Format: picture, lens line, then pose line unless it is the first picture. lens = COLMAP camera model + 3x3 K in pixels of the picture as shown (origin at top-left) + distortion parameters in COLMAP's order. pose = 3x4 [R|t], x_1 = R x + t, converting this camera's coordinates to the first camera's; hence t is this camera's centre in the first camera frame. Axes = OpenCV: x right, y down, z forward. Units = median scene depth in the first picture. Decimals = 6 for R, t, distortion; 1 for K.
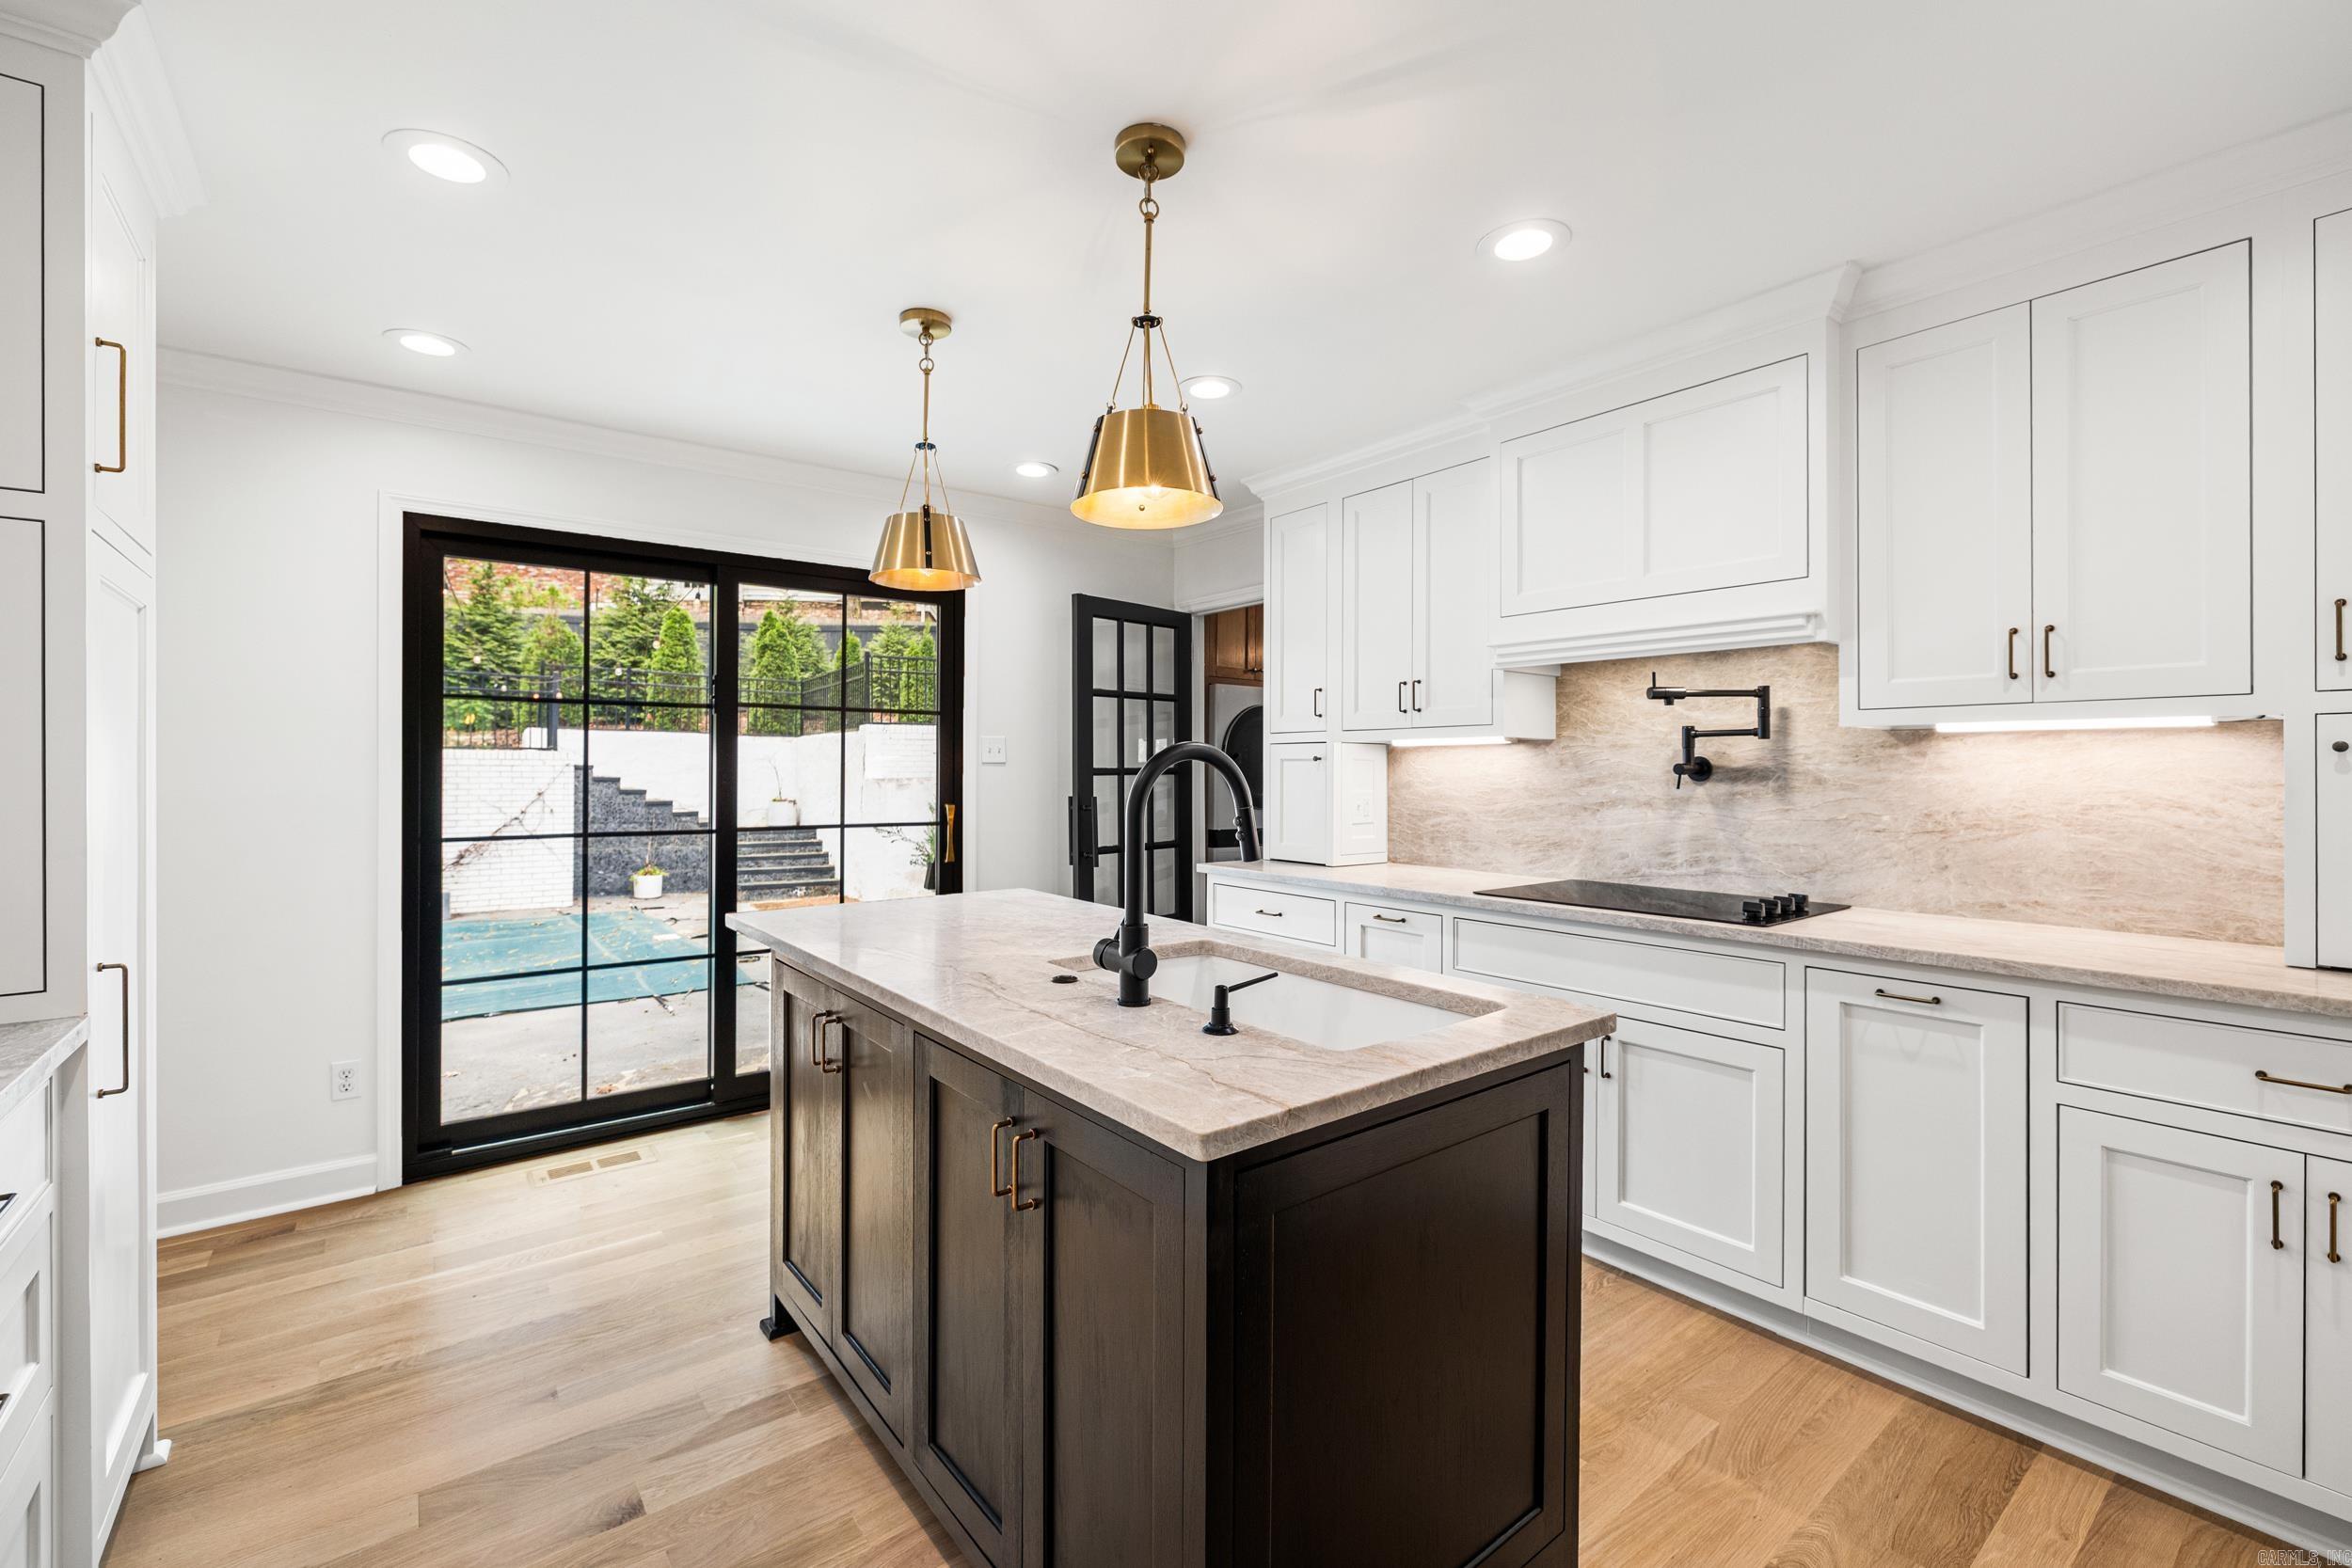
lens RADIAL K [[999.1, 0, 1146.7], [0, 999.1, 761.9], [0, 0, 1]] dist [0.046925, 0.000048]
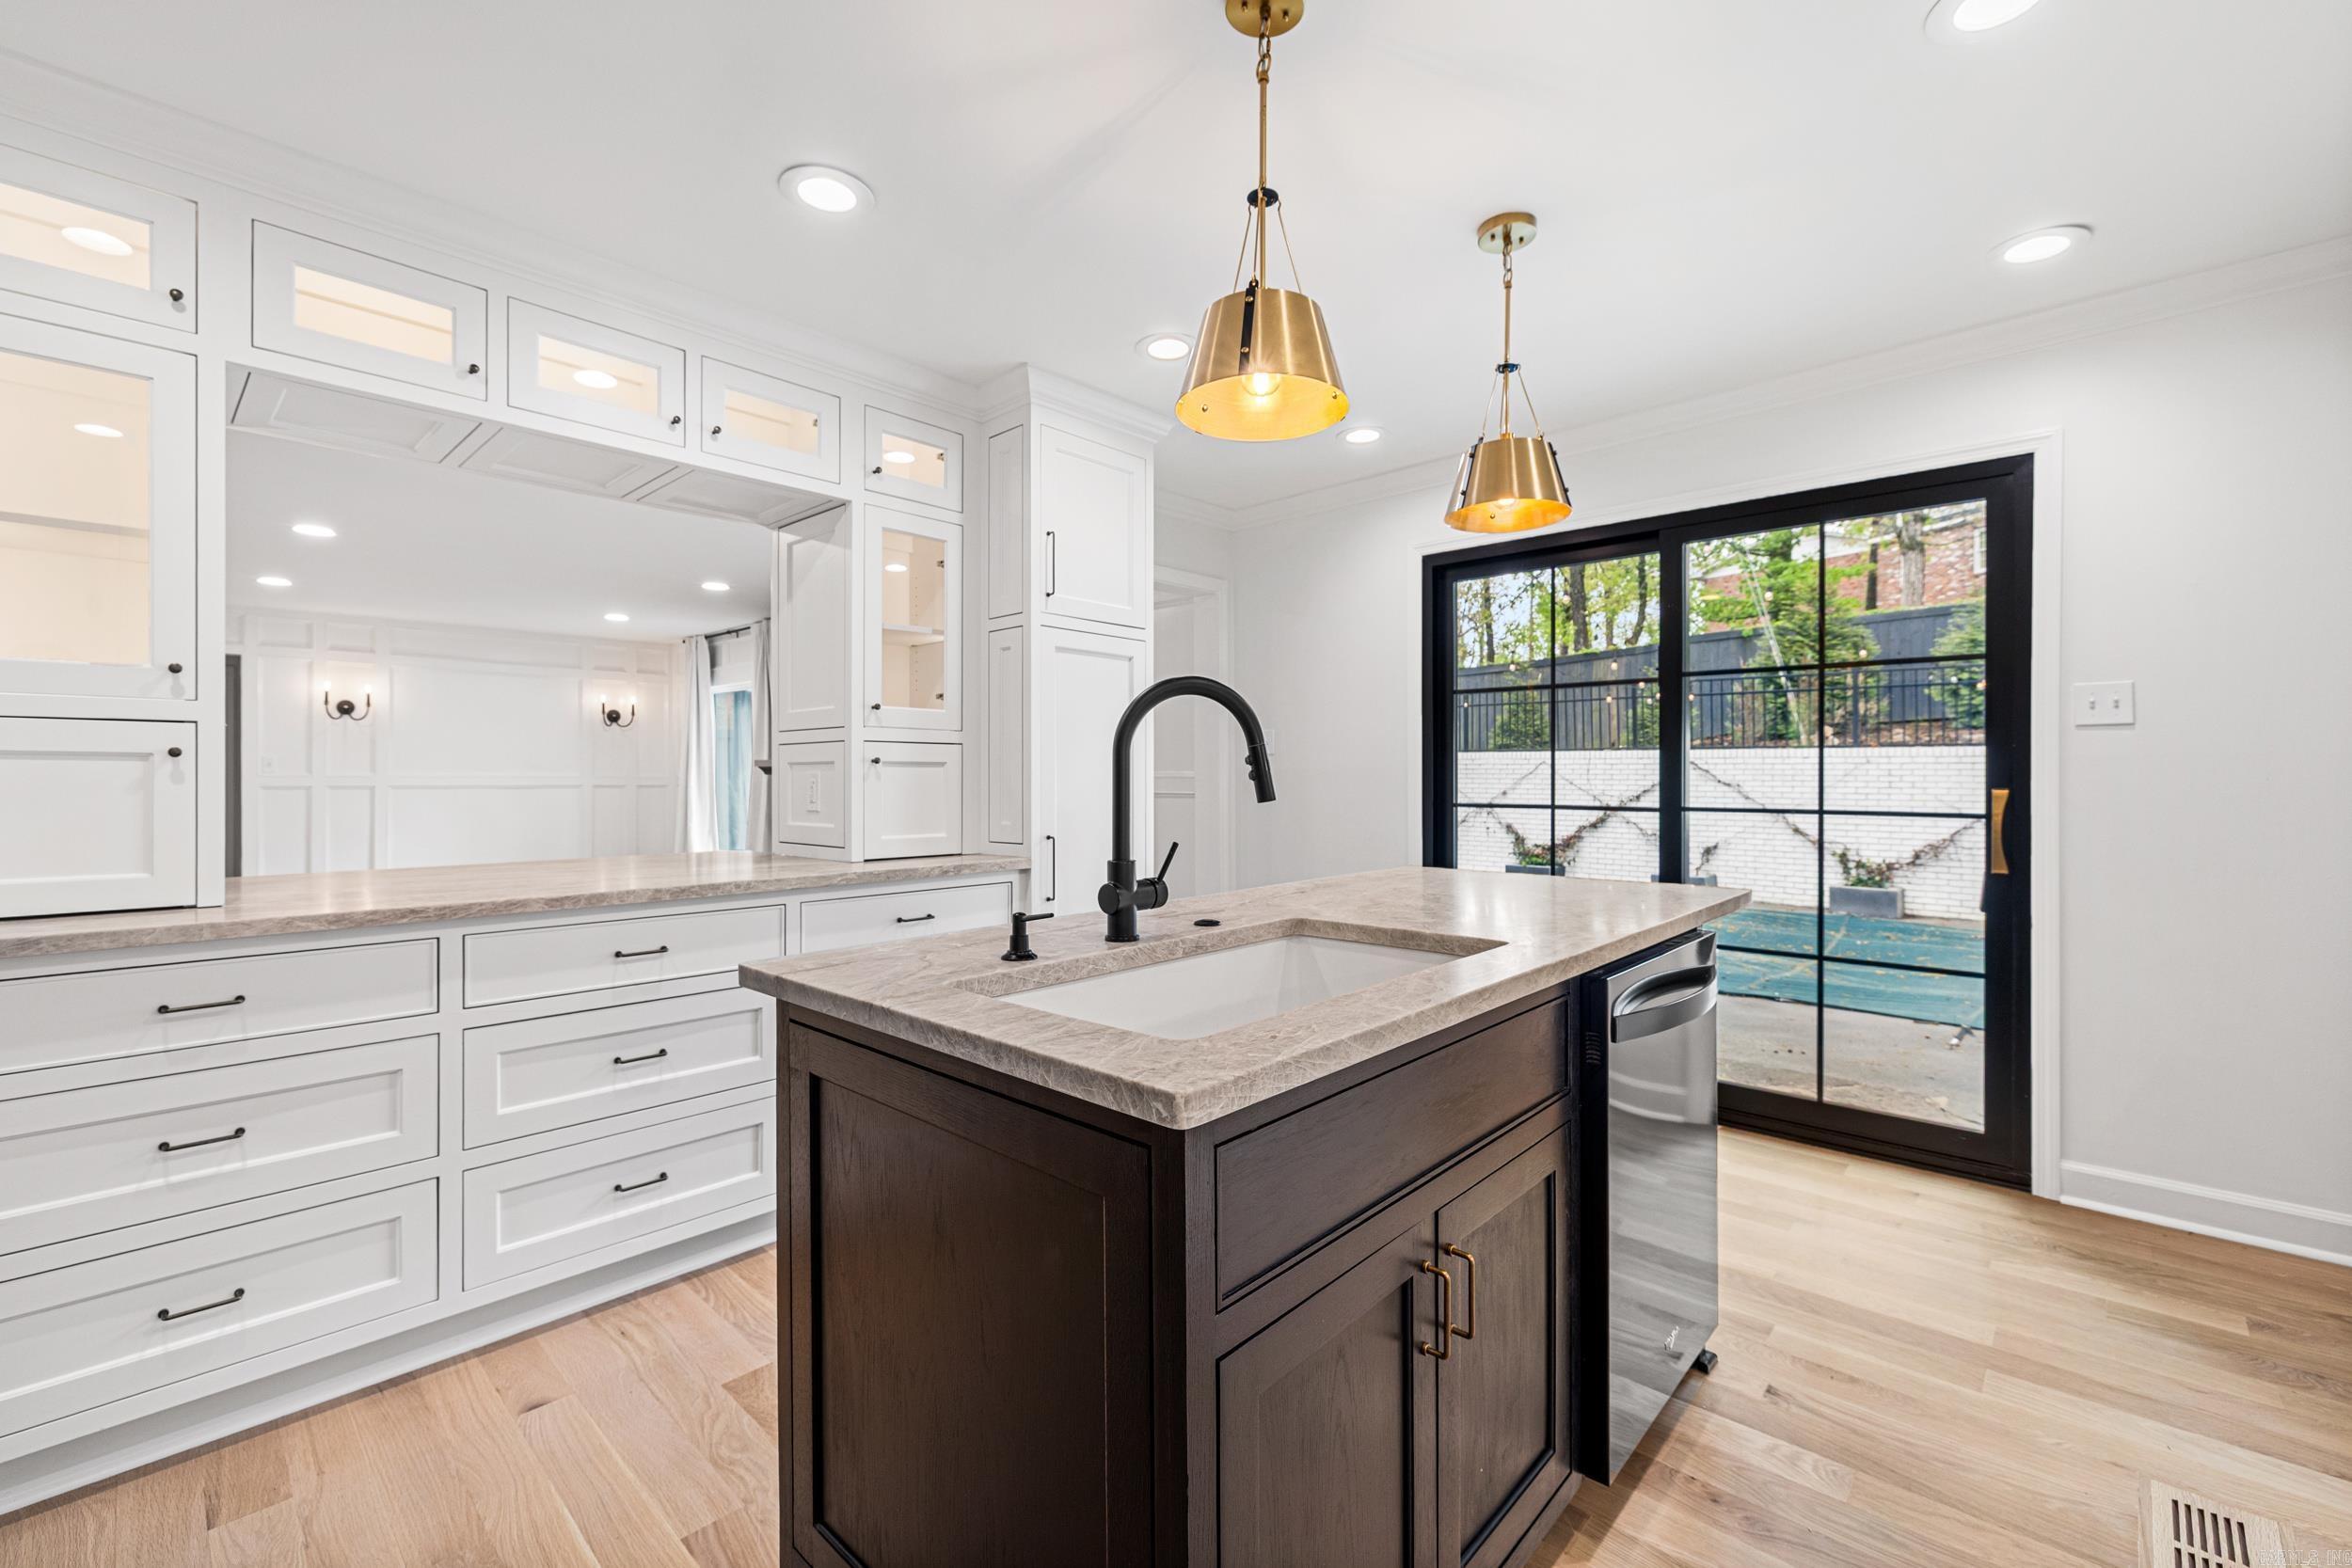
lens RADIAL K [[1000.5, 0, 1176.0], [0, 1000.5, 784.0], [0, 0, 1]] dist [0.000420, 0.000329]
pose [[0.177431, 0.010311, -0.984079, 0.607709], [0.001799, 0.999940, 0.010802, 0.046111], [0.984132, -0.003687, 0.177402, 0.551201]]
